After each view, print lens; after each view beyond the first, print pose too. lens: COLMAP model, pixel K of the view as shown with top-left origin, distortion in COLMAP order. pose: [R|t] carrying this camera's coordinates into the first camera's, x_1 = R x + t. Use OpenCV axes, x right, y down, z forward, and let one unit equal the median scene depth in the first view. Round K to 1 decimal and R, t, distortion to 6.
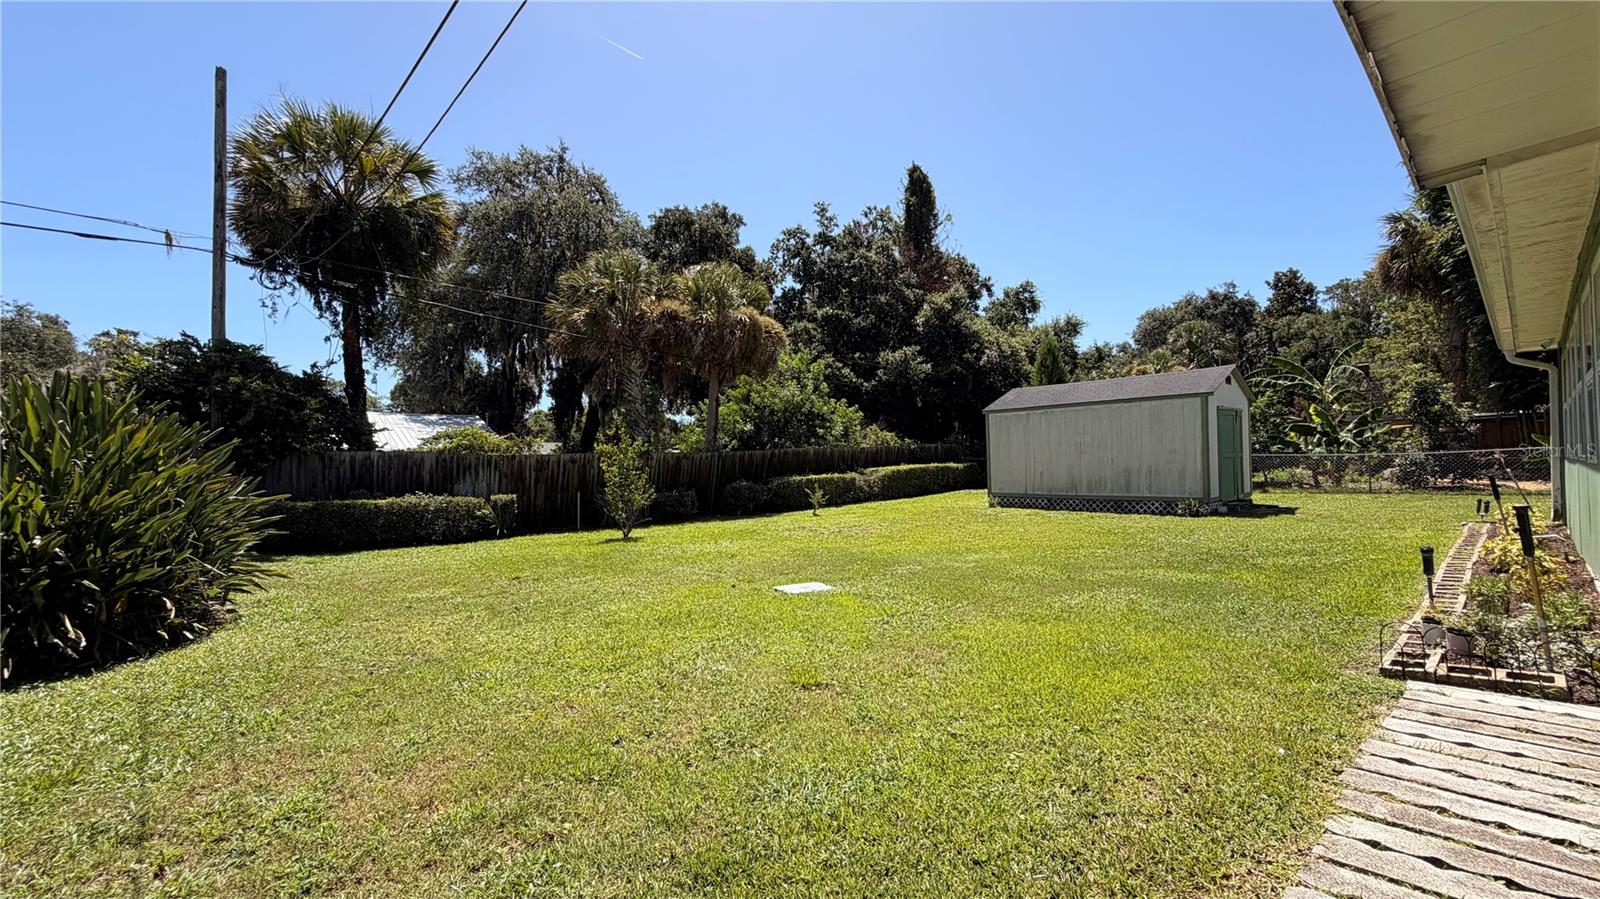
lens RADIAL K [[637.1, 0, 790.7], [0, 637.1, 447.9], [0, 0, 1]] dist [-0.002805, 0.001137]
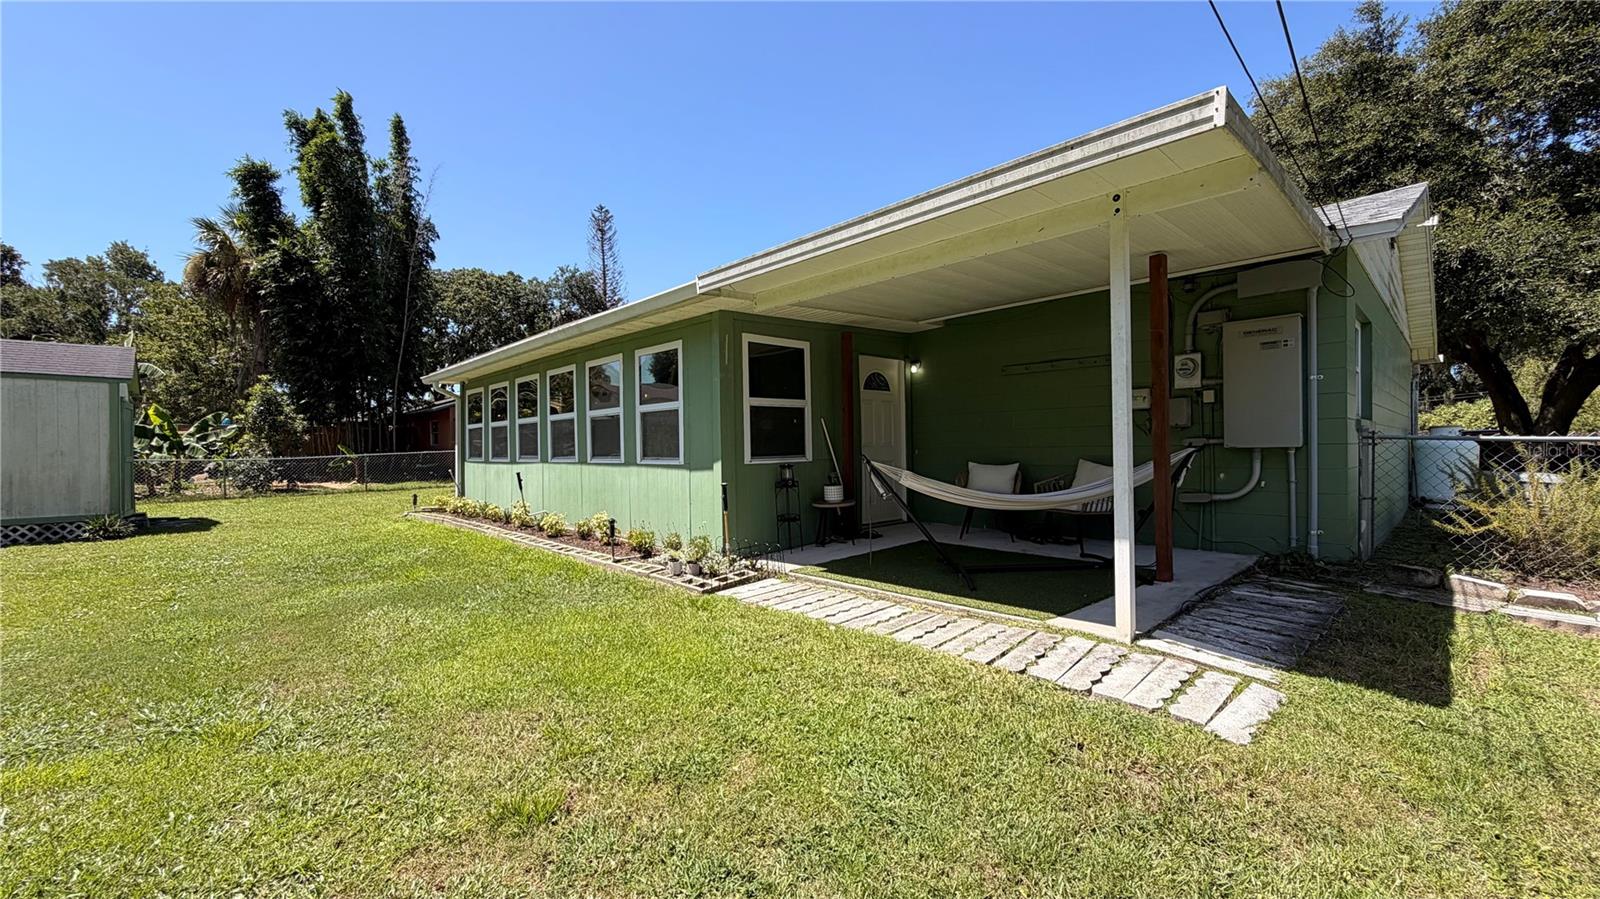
lens RADIAL K [[637.1, 0, 795.7], [0, 637.1, 450.7], [0, 0, 1]] dist [-0.002805, 0.001137]
pose [[-0.047403, 0.020234, 0.998671, -0.147719], [-0.012493, 0.999705, -0.020848, 0.006800], [-0.998798, -0.013464, -0.047136, 0.189276]]
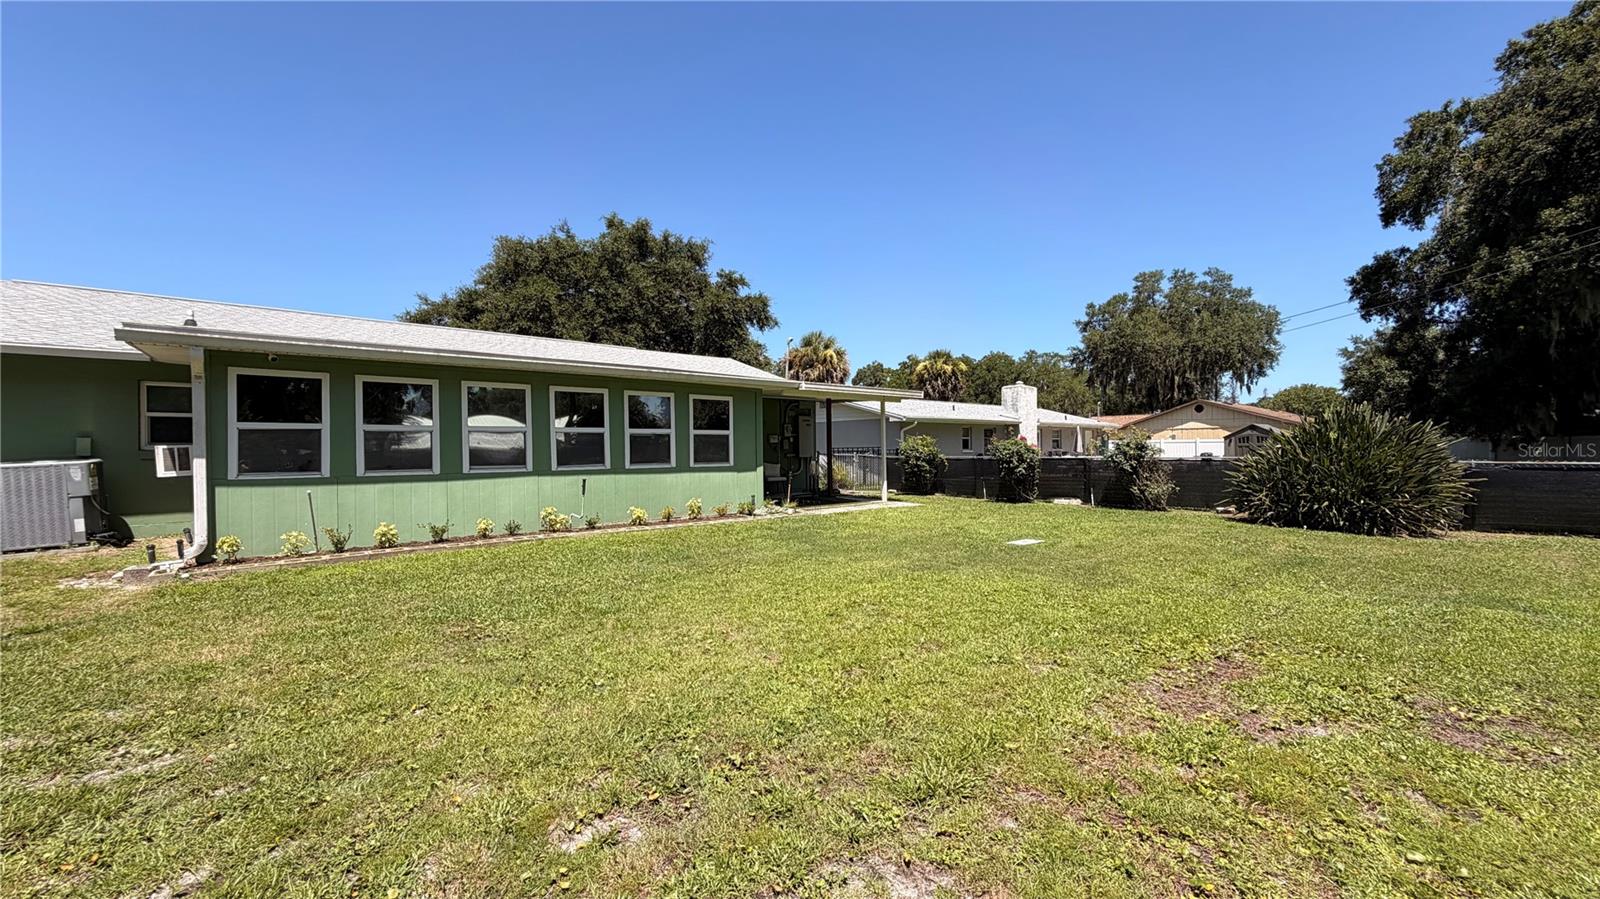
lens RADIAL K [[637.1, 0, 789.0], [0, 637.1, 455.4], [0, 0, 1]] dist [-0.002805, 0.001137]
pose [[-0.999561, 0.029050, 0.005850, 0.239385], [0.028922, 0.999364, -0.020869, 0.013588], [-0.006453, -0.020690, -0.999765, 1.073426]]
